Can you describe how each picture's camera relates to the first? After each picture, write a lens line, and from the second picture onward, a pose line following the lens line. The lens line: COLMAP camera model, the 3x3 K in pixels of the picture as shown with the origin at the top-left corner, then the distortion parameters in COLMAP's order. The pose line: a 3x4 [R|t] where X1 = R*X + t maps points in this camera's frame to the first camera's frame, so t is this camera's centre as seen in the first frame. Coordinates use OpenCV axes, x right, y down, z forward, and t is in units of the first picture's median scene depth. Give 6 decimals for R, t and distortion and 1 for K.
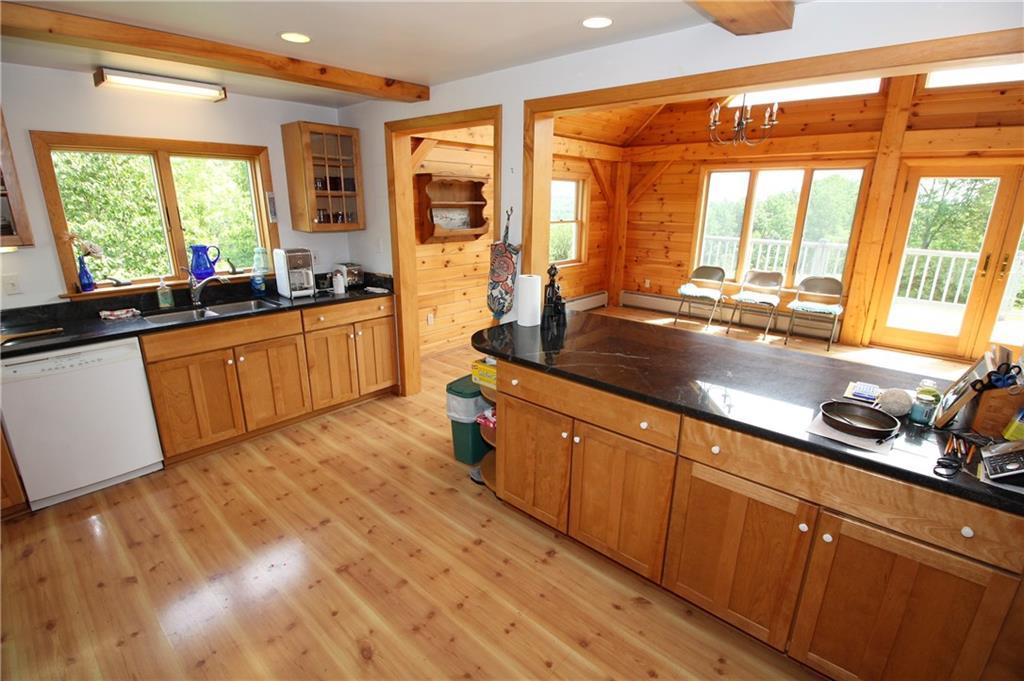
lens RADIAL K [[477.3, 0, 511.1], [0, 477.3, 338.4], [0, 0, 1]] dist [0.000390, -0.014286]
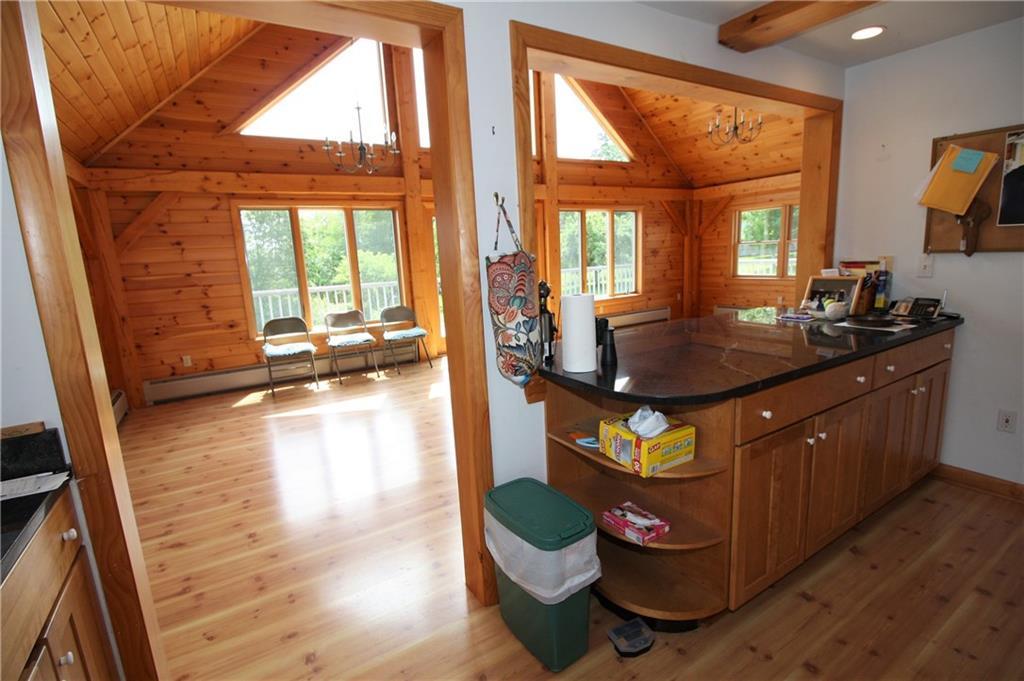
lens RADIAL K [[477.3, 0, 511.1], [0, 477.3, 338.4], [0, 0, 1]] dist [0.000390, -0.014286]
pose [[0.294722, -0.191267, 0.936246, -0.247087], [0.317329, 0.943753, 0.092908, -0.066689], [-0.901355, 0.269715, 0.338839, 0.357368]]
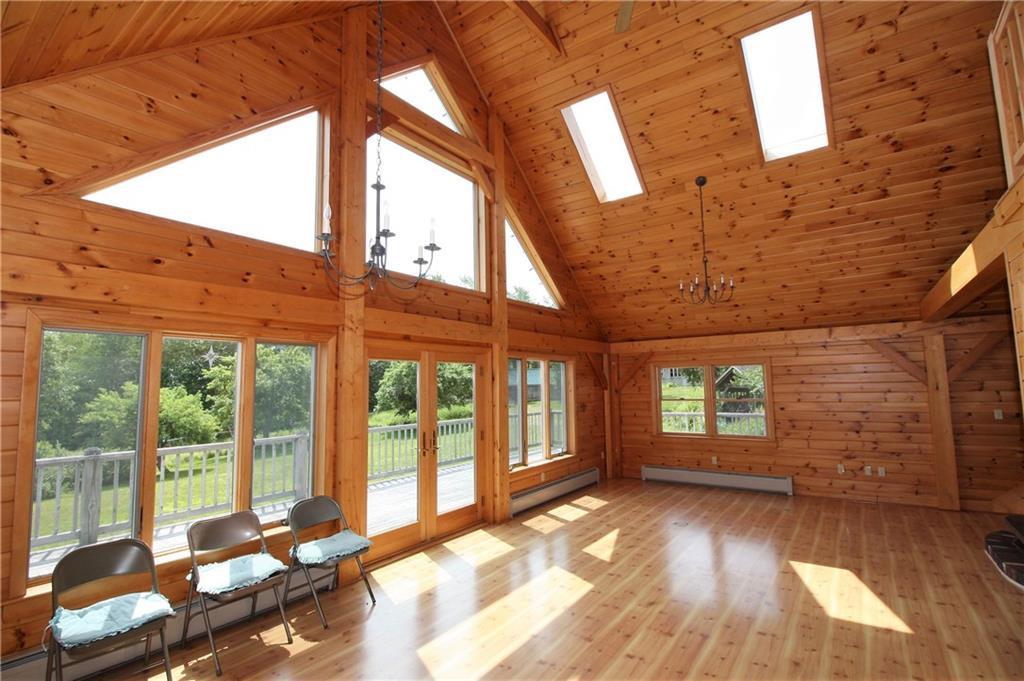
lens RADIAL K [[477.3, 0, 511.1], [0, 477.3, 338.4], [0, 0, 1]] dist [0.000390, -0.014286]
pose [[-0.097904, 0.089705, 0.991145, -0.041887], [0.293576, 0.954213, -0.057363, -0.187571], [-0.950909, 0.285361, -0.119756, 0.640337]]
